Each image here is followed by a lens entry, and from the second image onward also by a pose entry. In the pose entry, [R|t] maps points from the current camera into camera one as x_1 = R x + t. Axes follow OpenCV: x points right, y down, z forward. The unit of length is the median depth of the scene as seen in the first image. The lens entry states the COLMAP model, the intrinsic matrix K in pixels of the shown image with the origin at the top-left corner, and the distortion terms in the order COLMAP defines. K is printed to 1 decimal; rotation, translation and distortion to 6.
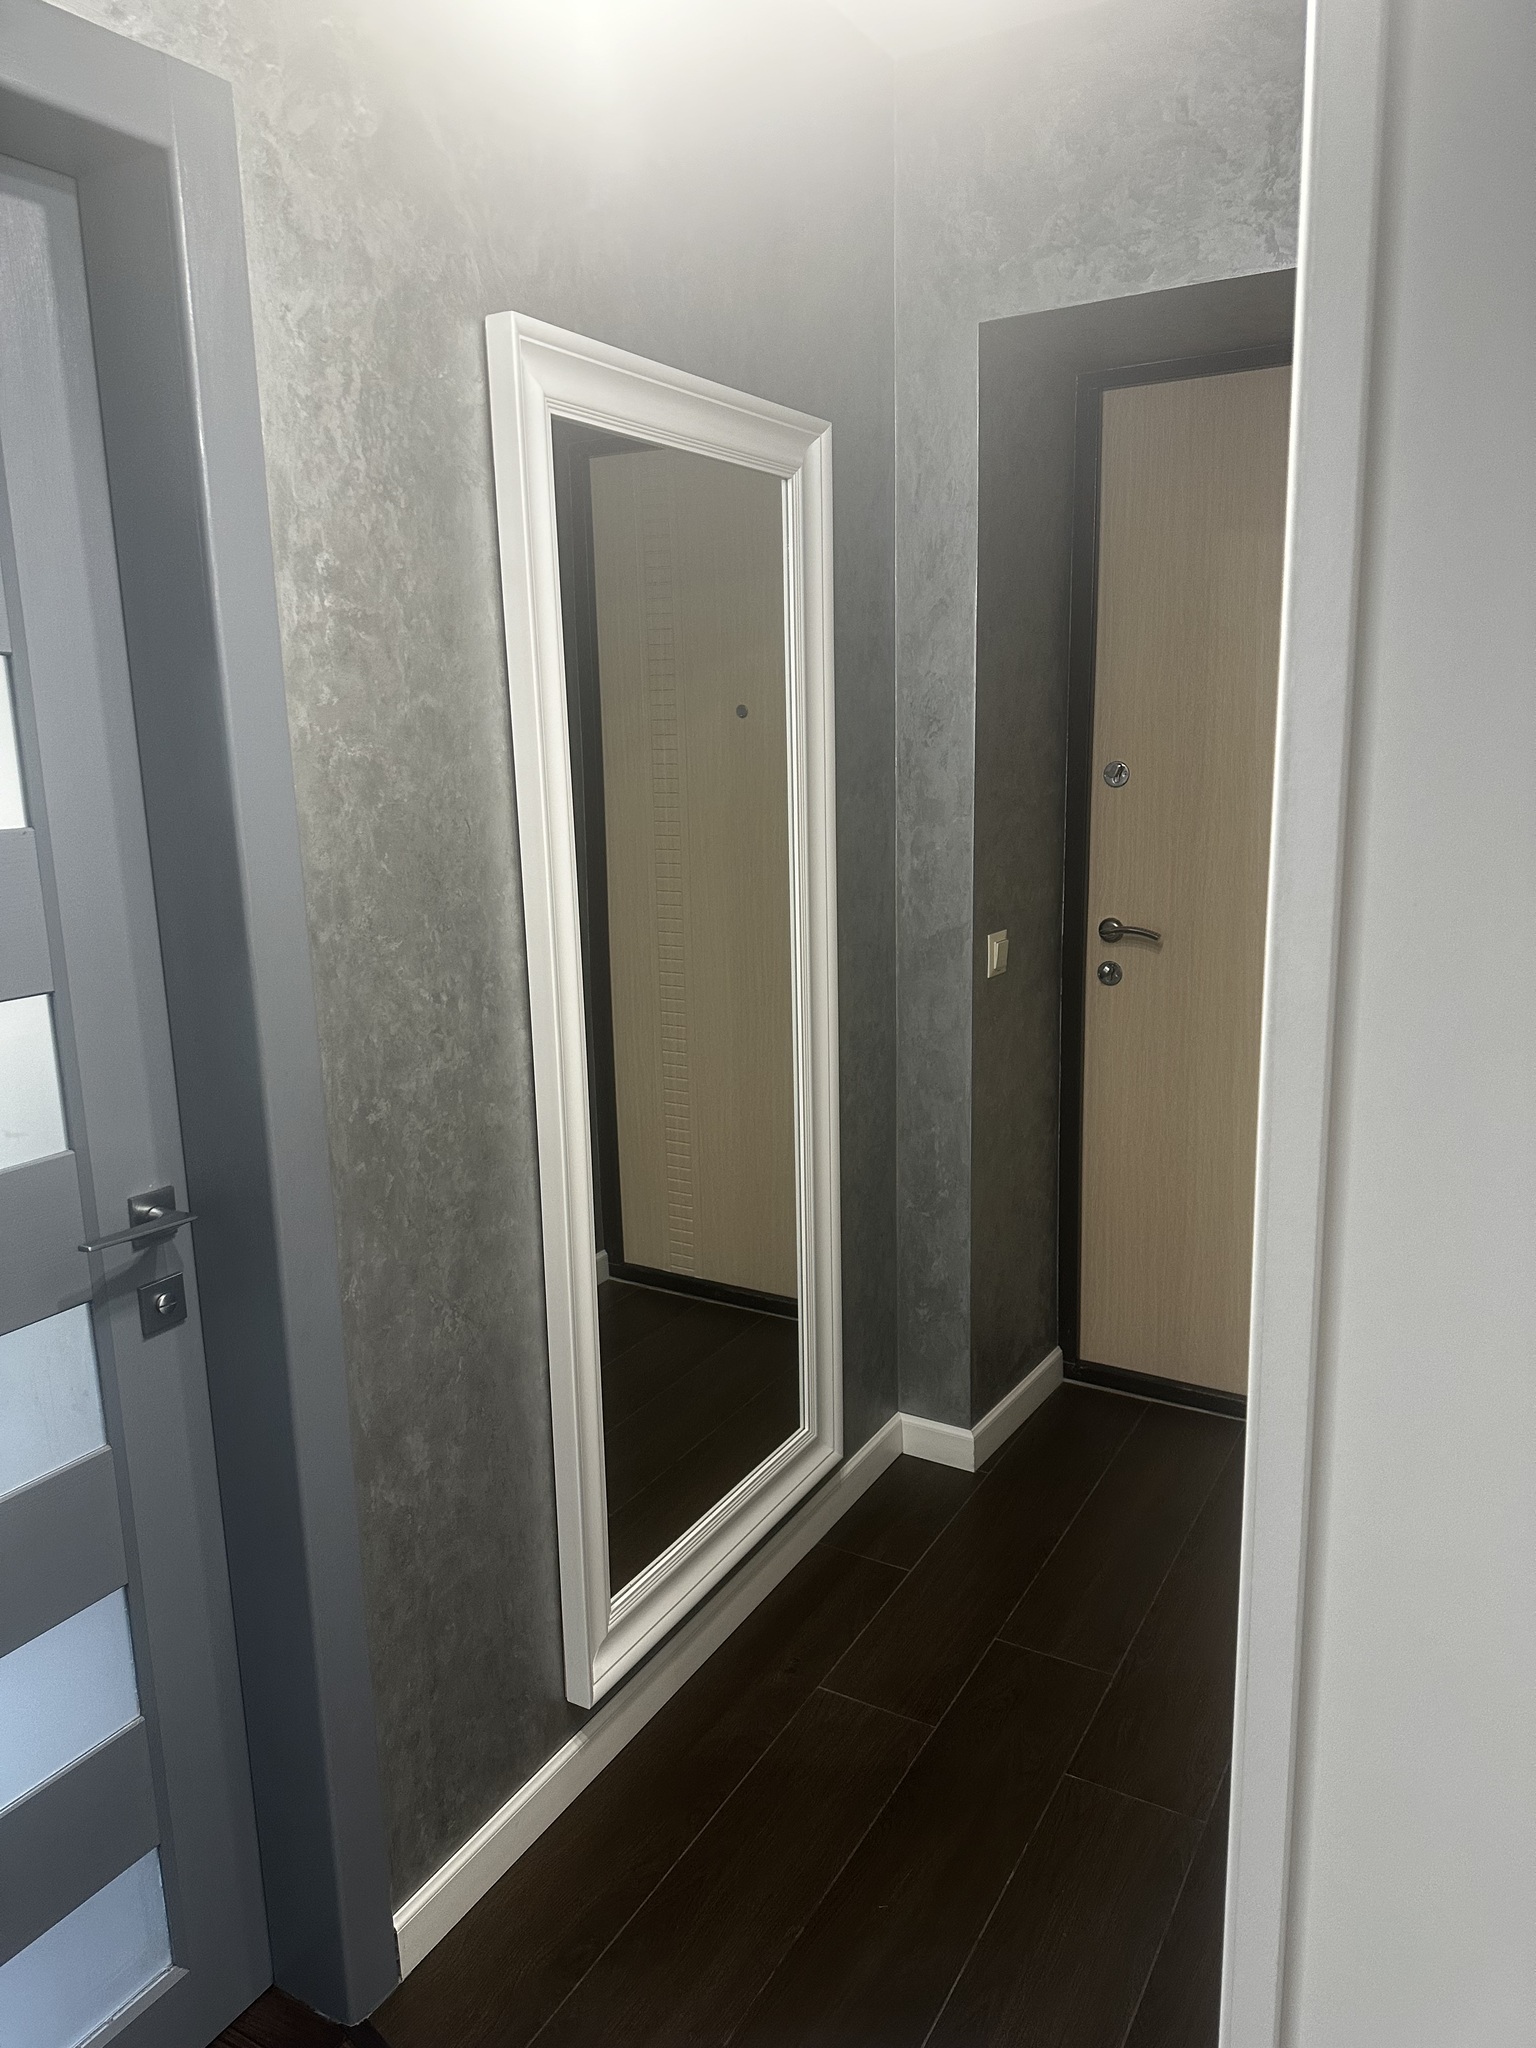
lens RADIAL K [[1447.0, 0, 768.0], [0, 1447.0, 1024.0], [0, 0, 1]] dist [0.038972, 0.002437]
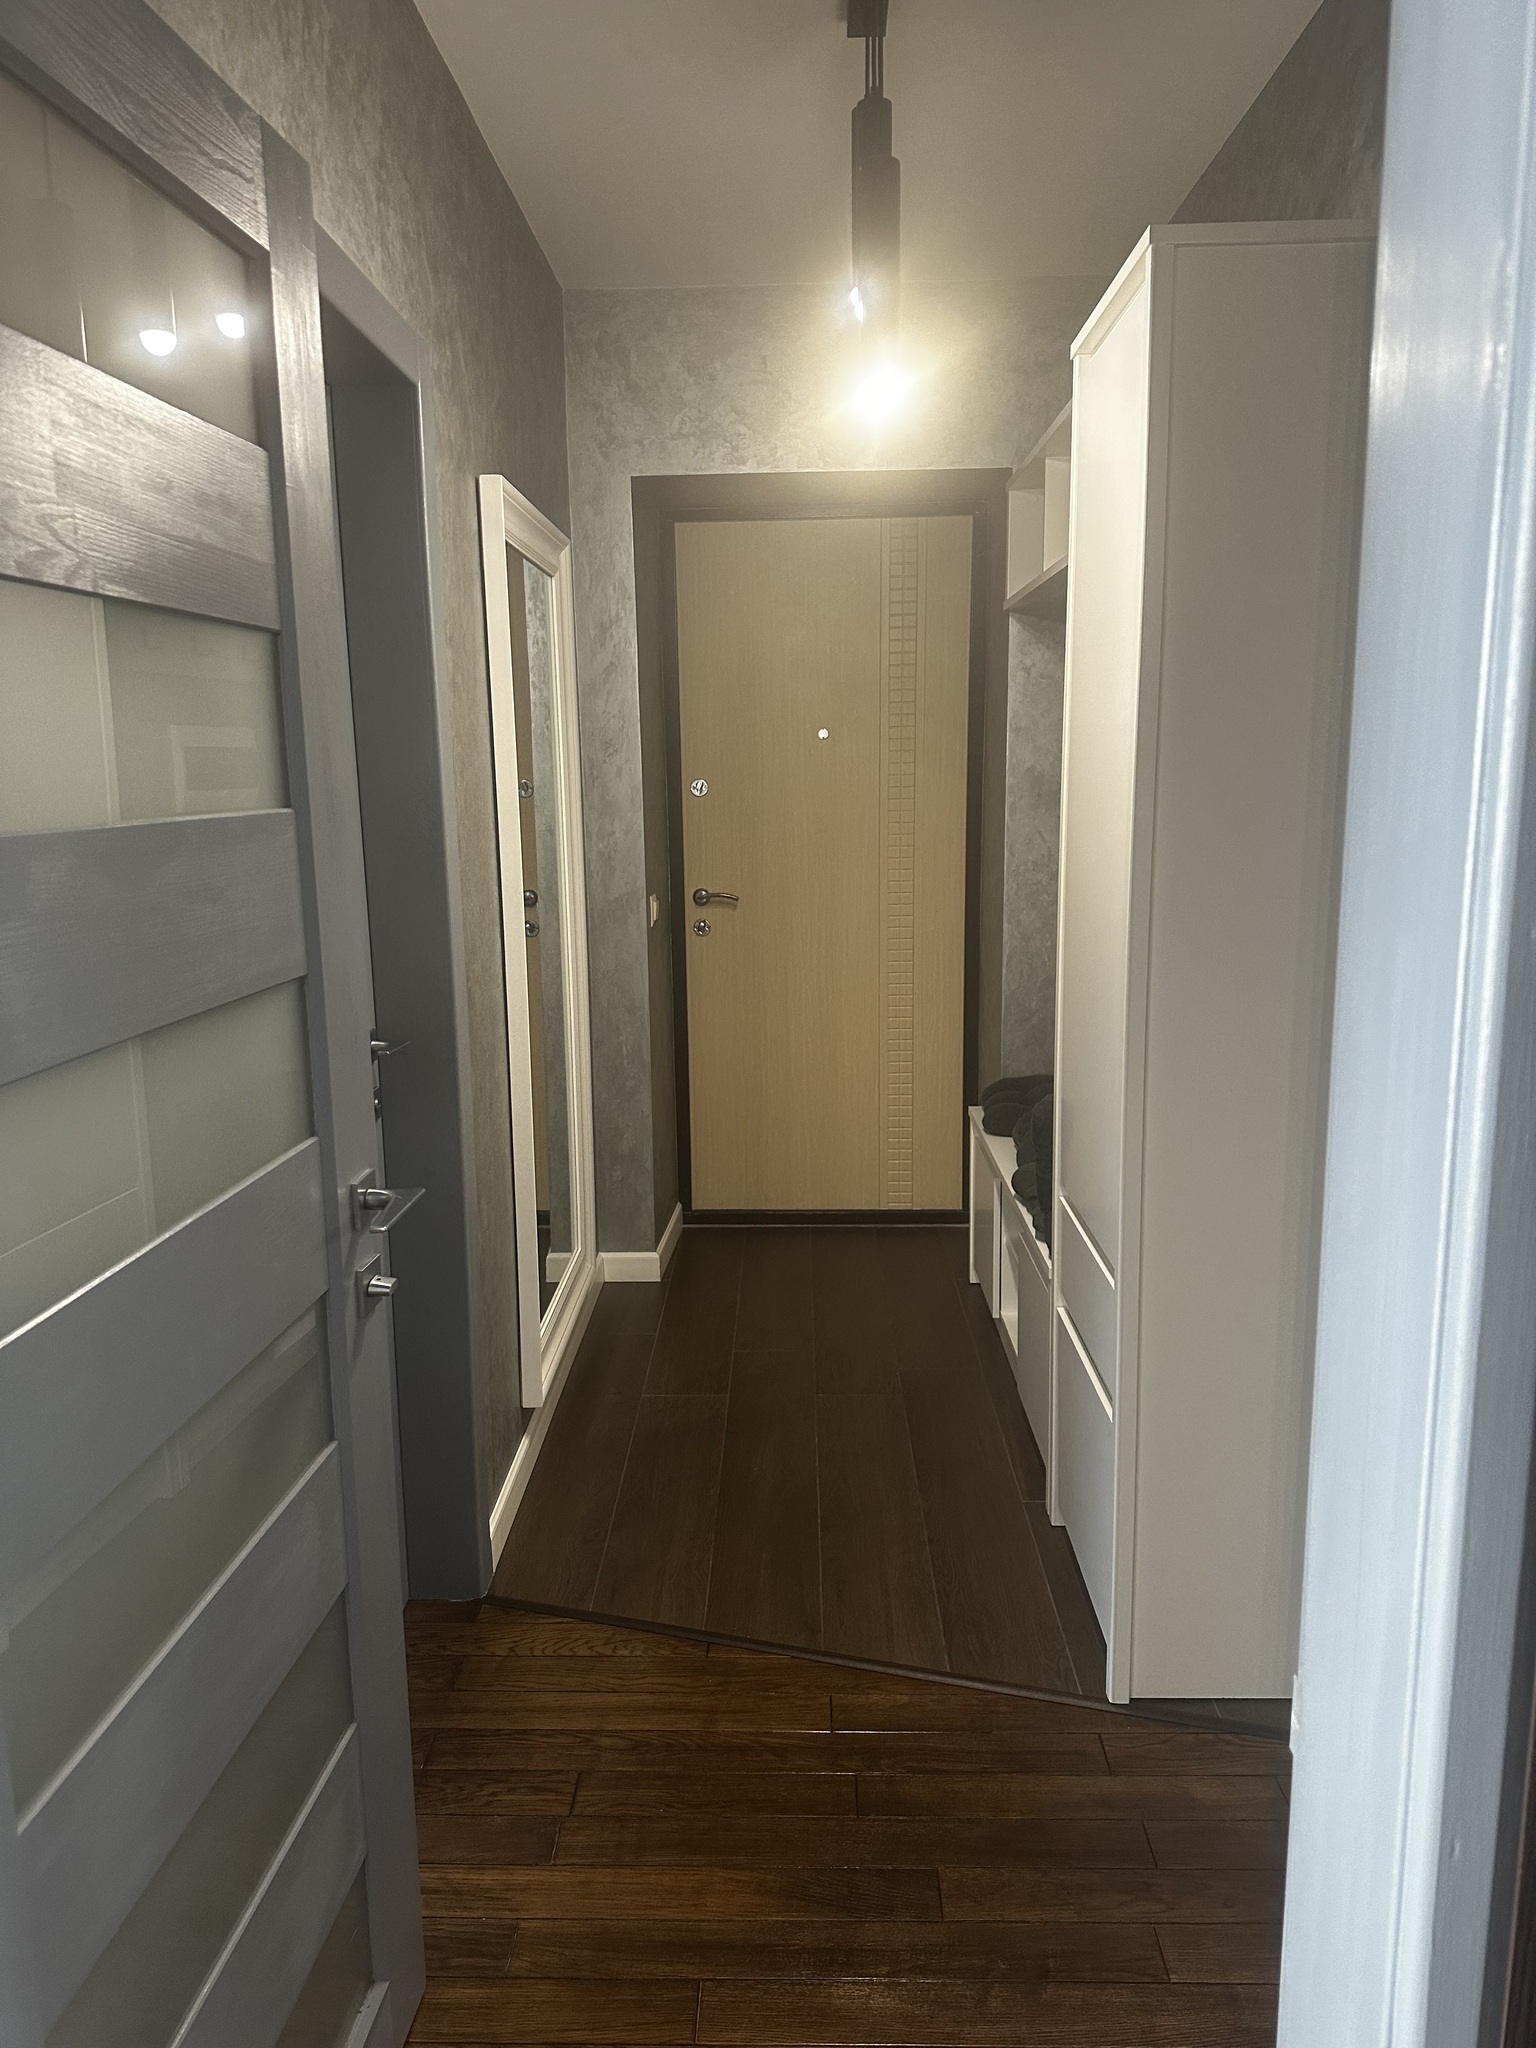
lens RADIAL K [[1447.0, 0, 768.0], [0, 1447.0, 1024.0], [0, 0, 1]] dist [0.038972, 0.002437]
pose [[0.876512, -0.065362, 0.476922, -0.429038], [0.077808, 0.996948, -0.006369, 0.080472], [-0.475051, 0.042691, 0.878922, -0.295409]]
